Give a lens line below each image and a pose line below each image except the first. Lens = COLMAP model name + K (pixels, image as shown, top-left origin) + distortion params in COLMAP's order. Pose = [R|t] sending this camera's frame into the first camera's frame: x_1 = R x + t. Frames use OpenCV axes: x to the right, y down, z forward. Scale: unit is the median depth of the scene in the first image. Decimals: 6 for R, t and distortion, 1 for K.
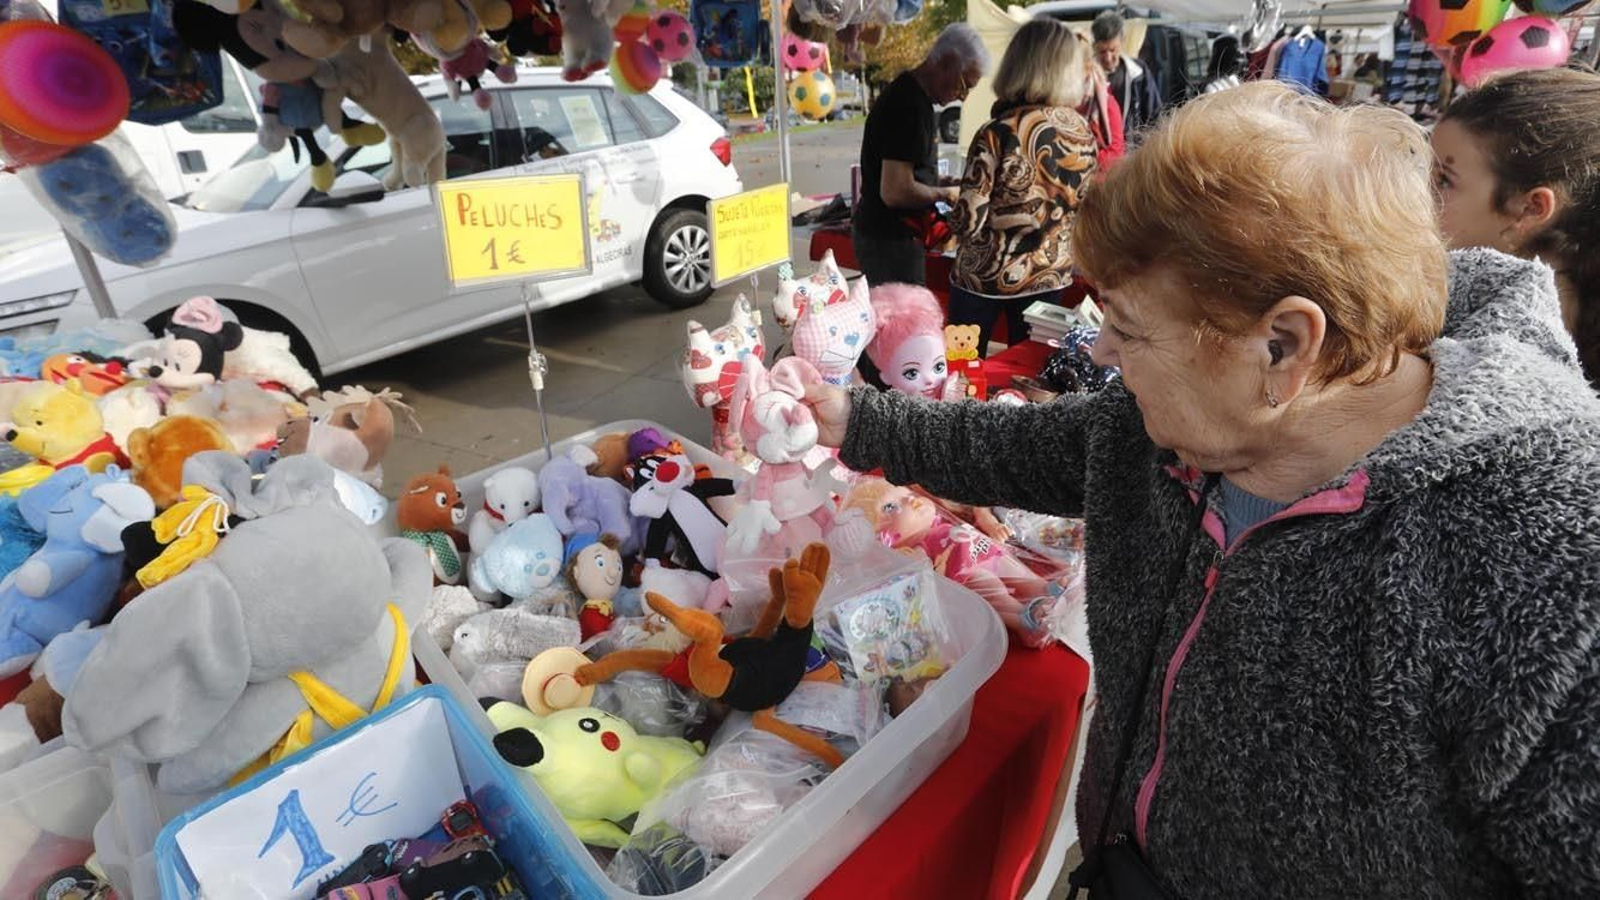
lens RADIAL K [[761.3, 0, 805.0], [0, 761.3, 421.2], [0, 0, 1]] dist [-0.089963, 0.027793]
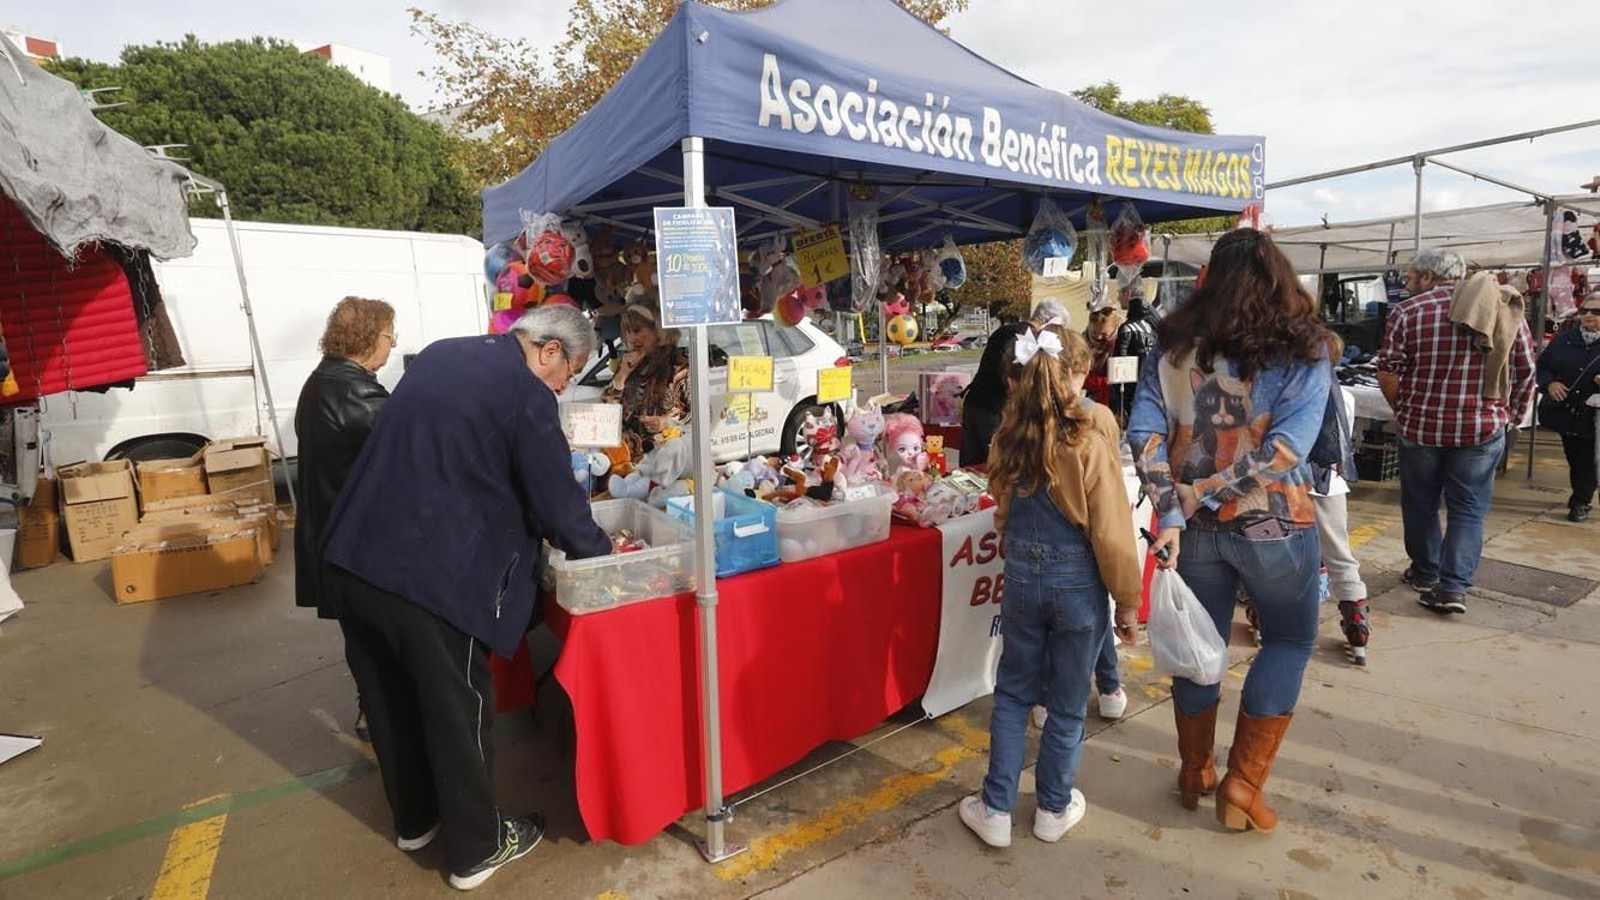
lens RADIAL K [[867.8, 0, 800.0], [0, 867.8, 450.0], [0, 0, 1]] dist [-0.083562, -0.000486]
pose [[0.983919, 0.043023, -0.173354, 0.105641], [-0.087018, 0.963047, -0.254888, 0.228742], [0.155982, 0.265874, 0.951305, -0.550769]]
